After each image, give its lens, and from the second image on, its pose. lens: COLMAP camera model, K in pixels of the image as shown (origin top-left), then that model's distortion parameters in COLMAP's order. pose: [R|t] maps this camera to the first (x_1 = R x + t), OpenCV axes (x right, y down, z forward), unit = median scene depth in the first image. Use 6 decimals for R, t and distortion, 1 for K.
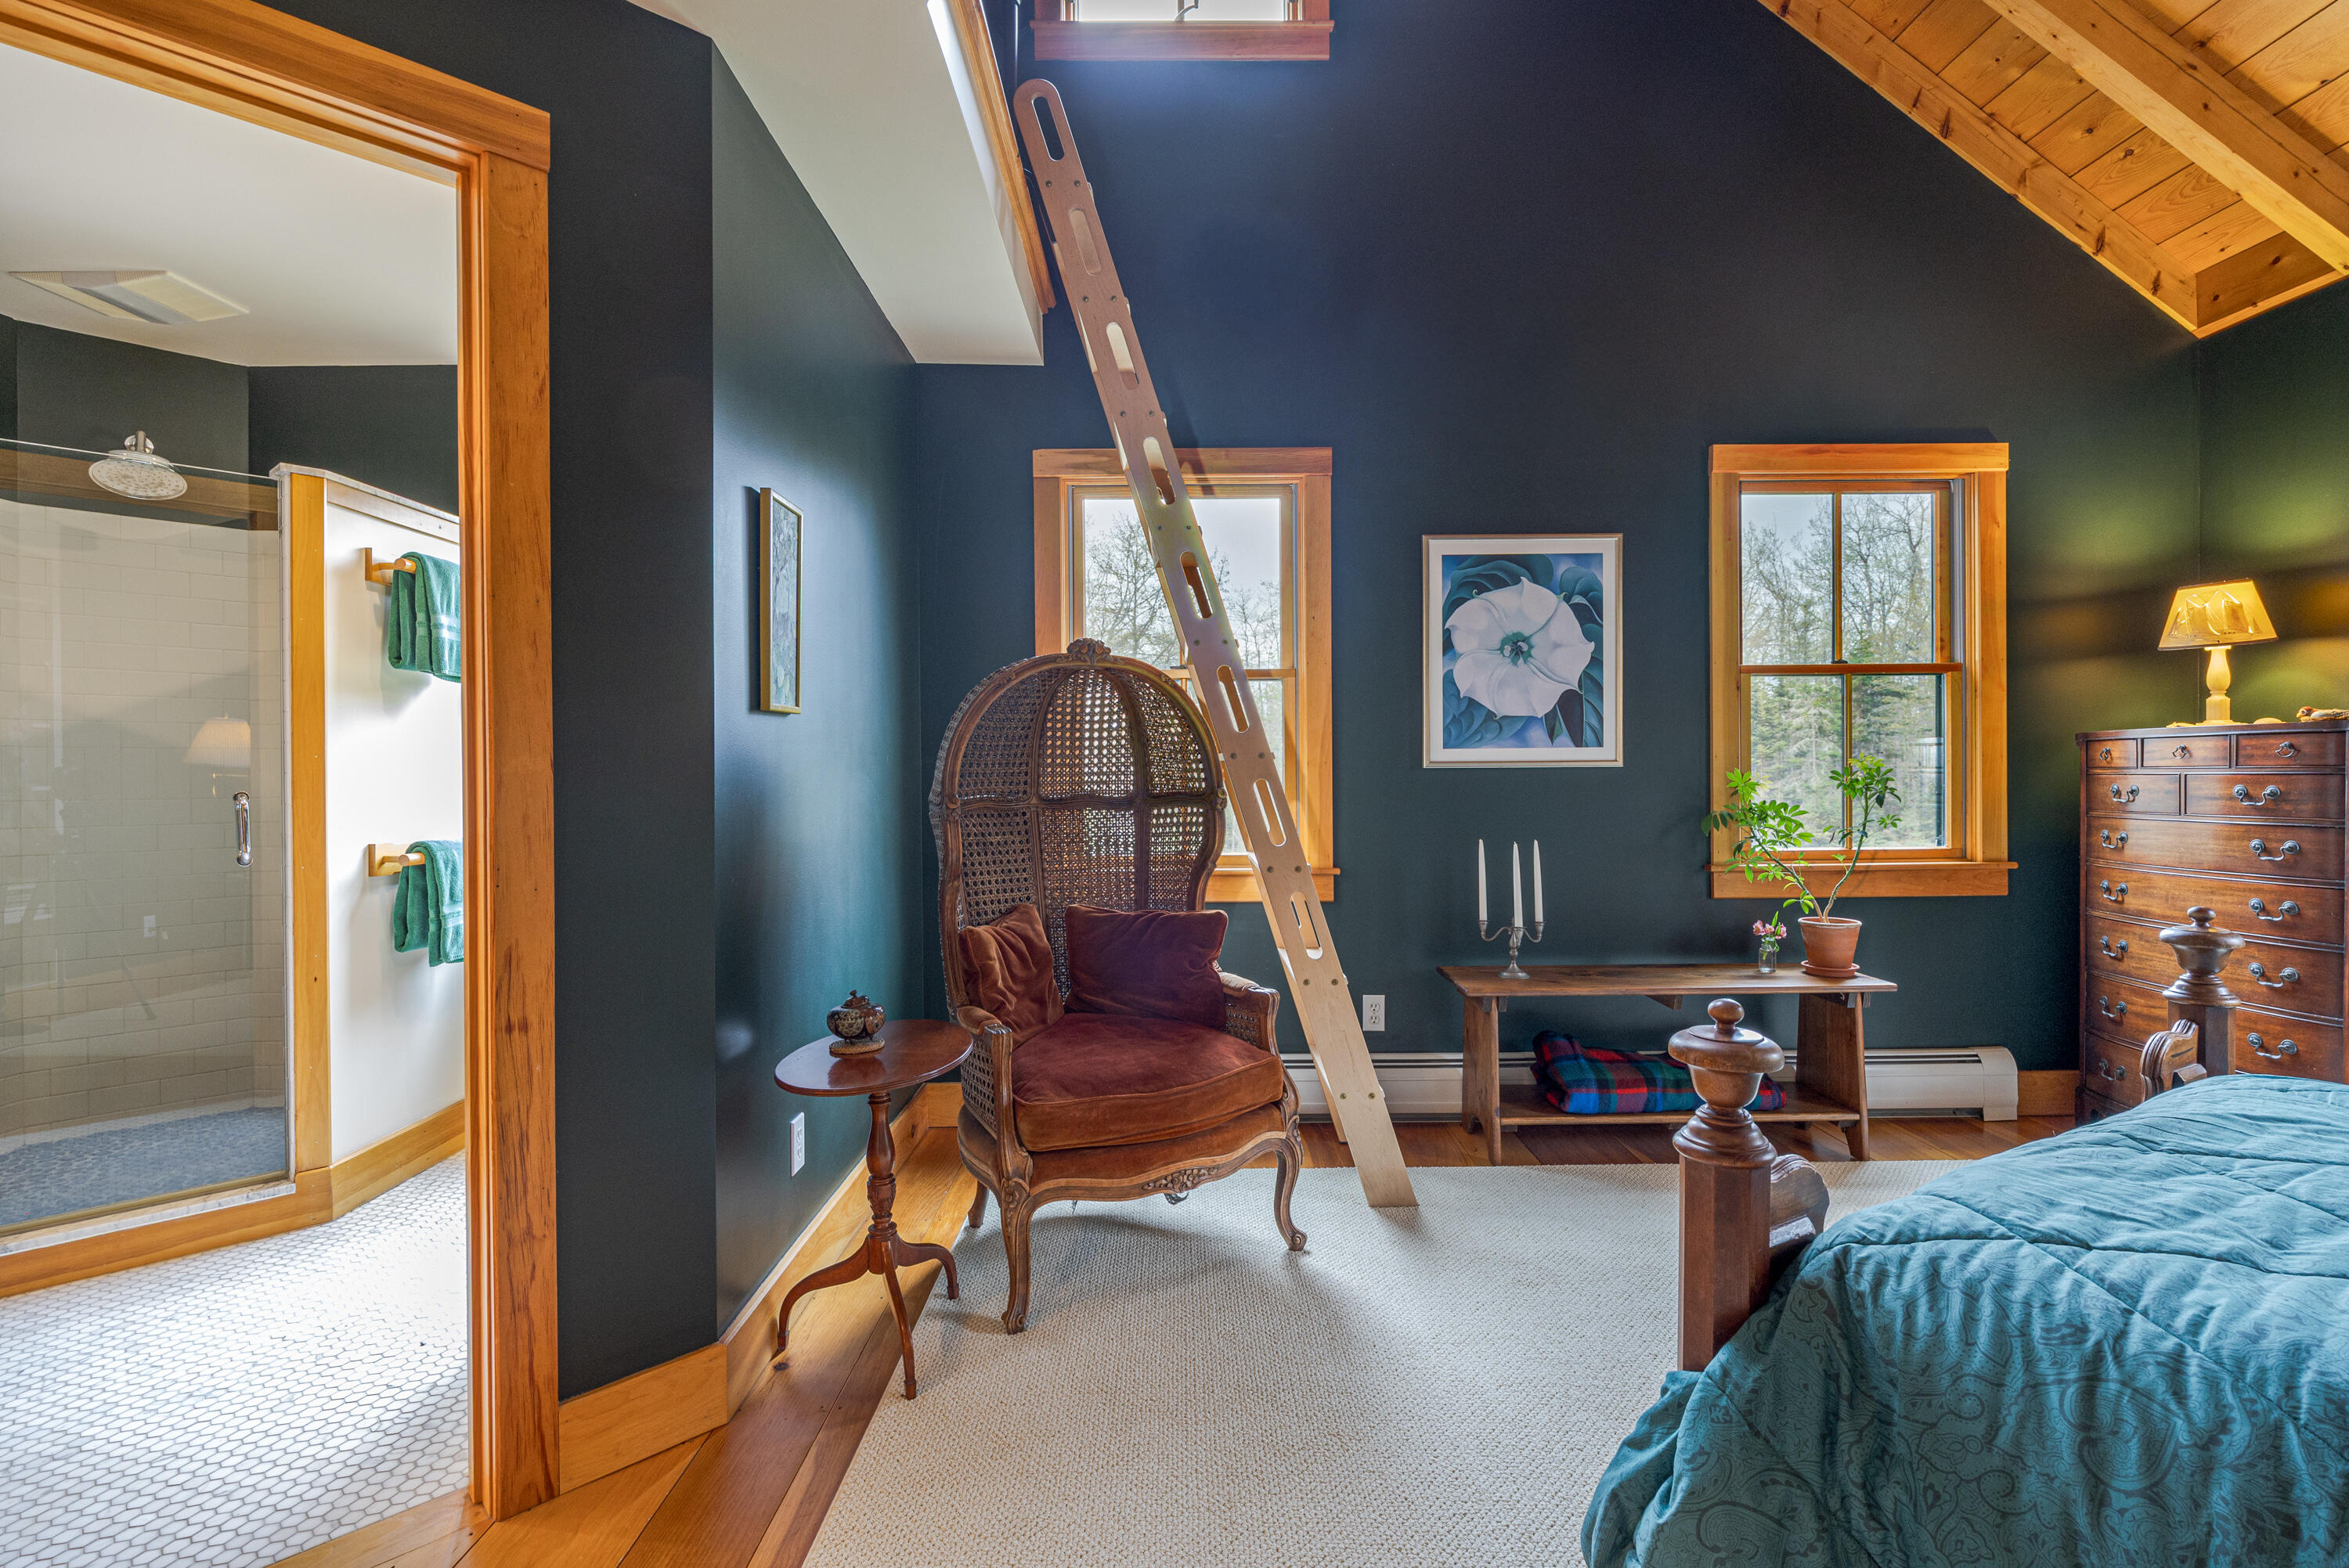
lens RADIAL K [[1103.1, 0, 1170.1], [0, 1103.1, 776.1], [0, 0, 1]] dist [0.005388, -0.002100]
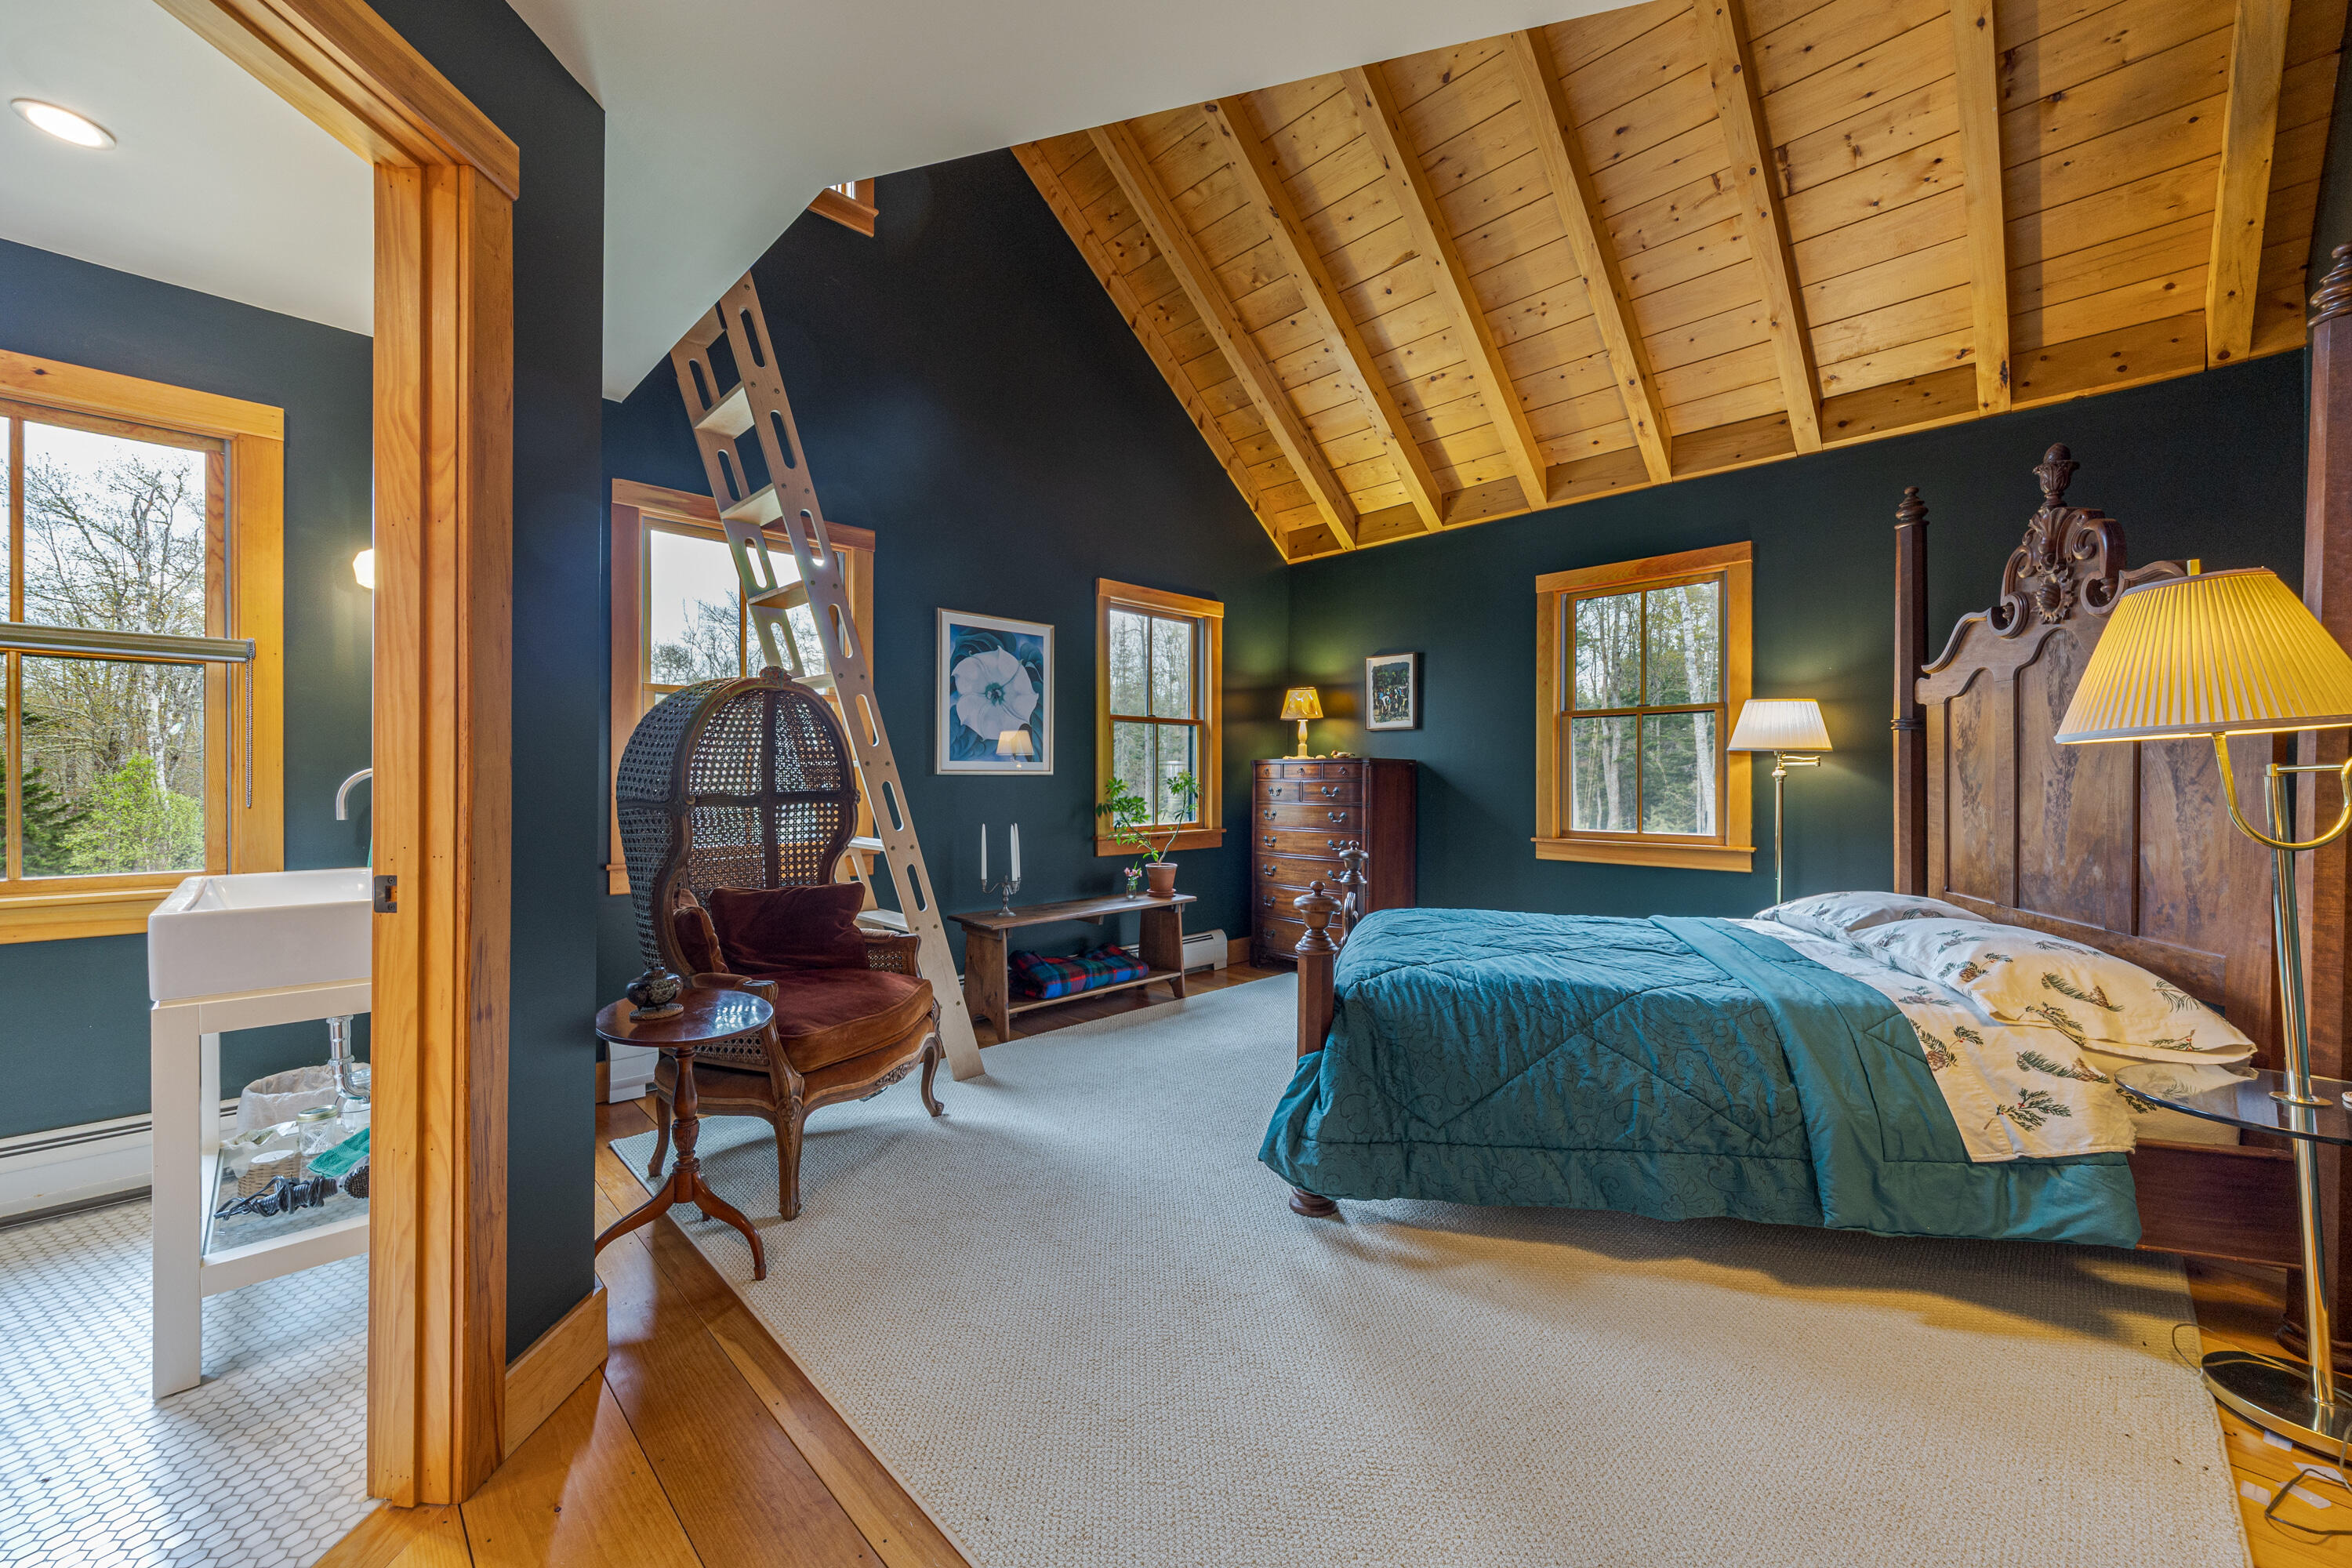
lens RADIAL K [[910.3, 0, 1178.2], [0, 910.3, 781.0], [0, 0, 1]] dist [0.012851, -0.000596]
pose [[0.712619, 0.006287, 0.701523, -0.382636], [-0.005269, 0.999980, -0.003609, 0.003682], [-0.701531, -0.001124, 0.712638, -0.036864]]
